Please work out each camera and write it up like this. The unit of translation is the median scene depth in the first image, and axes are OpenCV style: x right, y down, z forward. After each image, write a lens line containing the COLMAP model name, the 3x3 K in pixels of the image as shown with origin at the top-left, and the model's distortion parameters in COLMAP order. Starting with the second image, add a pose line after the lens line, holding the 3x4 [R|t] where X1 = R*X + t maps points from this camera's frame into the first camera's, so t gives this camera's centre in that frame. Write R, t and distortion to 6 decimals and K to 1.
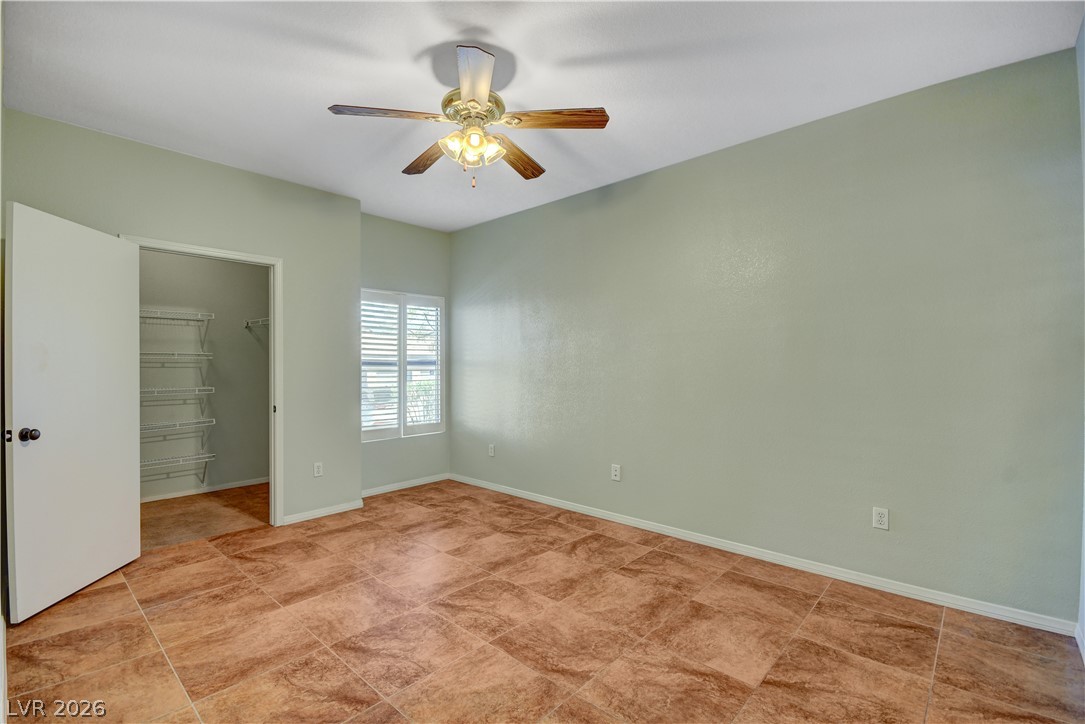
lens RADIAL K [[481.2, 0, 538.1], [0, 481.2, 366.7], [0, 0, 1]] dist [0.009561, -0.011871]
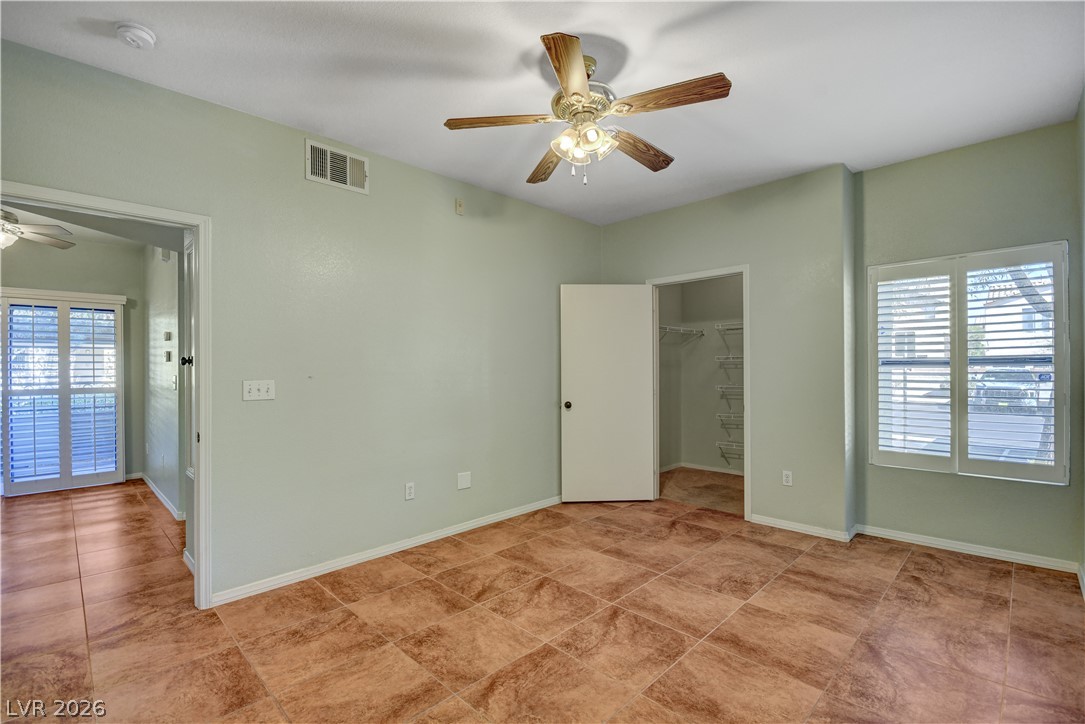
lens RADIAL K [[481.2, 0, 538.1], [0, 481.2, 366.7], [0, 0, 1]] dist [0.009561, -0.011871]
pose [[-0.041395, -0.001830, -0.999141, 0.744119], [0.006779, 0.999975, -0.002113, -0.005413], [0.999120, -0.006861, -0.041381, 0.839252]]
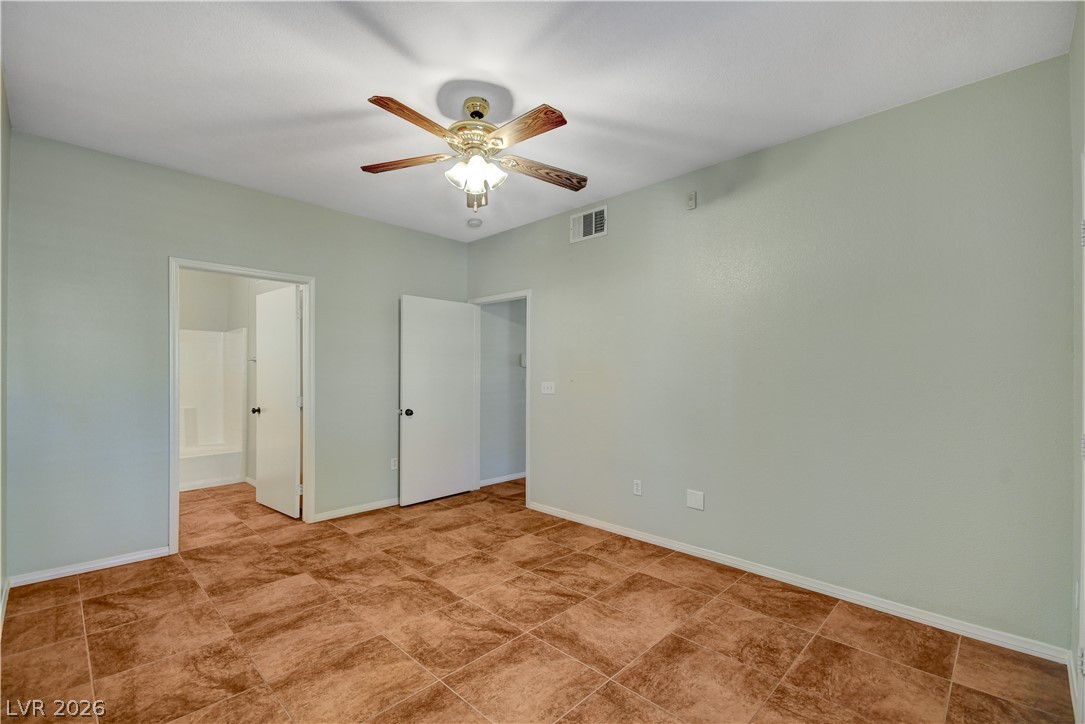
lens RADIAL K [[471.5, 0, 547.2], [0, 471.5, 373.9], [0, 0, 1]] dist [0.013979, 0.000717]
pose [[-0.999837, -0.002700, 0.017834, -0.278925], [-0.002654, 0.999993, 0.002565, -0.014585], [-0.017841, 0.002517, -0.999838, 1.820572]]
